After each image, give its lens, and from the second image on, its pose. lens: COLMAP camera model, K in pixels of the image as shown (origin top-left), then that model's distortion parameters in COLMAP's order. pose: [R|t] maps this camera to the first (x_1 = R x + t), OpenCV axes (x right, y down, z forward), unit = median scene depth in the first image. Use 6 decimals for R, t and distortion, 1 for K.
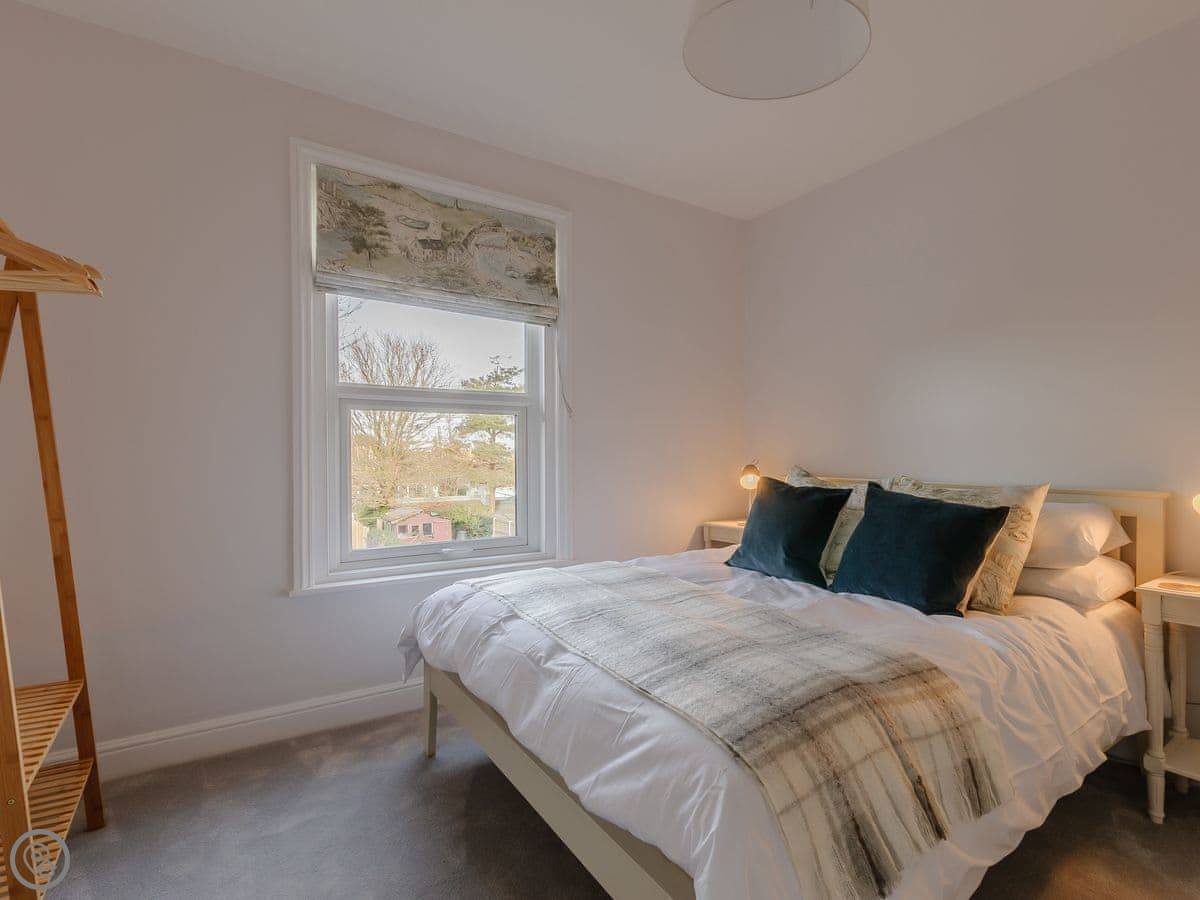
lens RADIAL K [[598.0, 0, 600.0], [0, 598.0, 450.0], [0, 0, 1]] dist [0.000773, -0.000043]
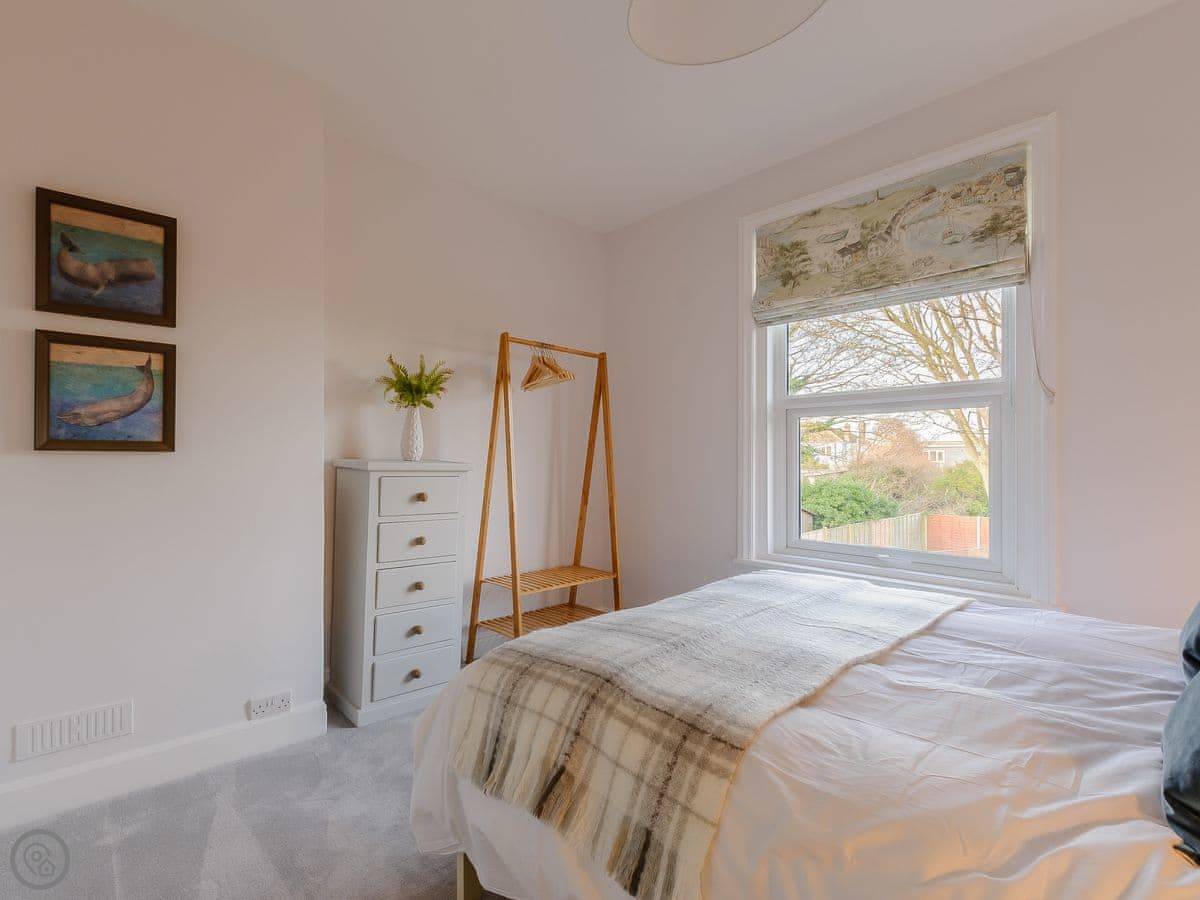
lens RADIAL K [[725.9, 0, 616.3], [0, 725.9, 436.7], [0, 0, 1]] dist [-0.000373, -0.000885]
pose [[0.093549, -0.032320, -0.995090, 0.931926], [0.006701, 0.999471, -0.031832, 0.011012], [0.995592, -0.003690, 0.093716, 0.505718]]
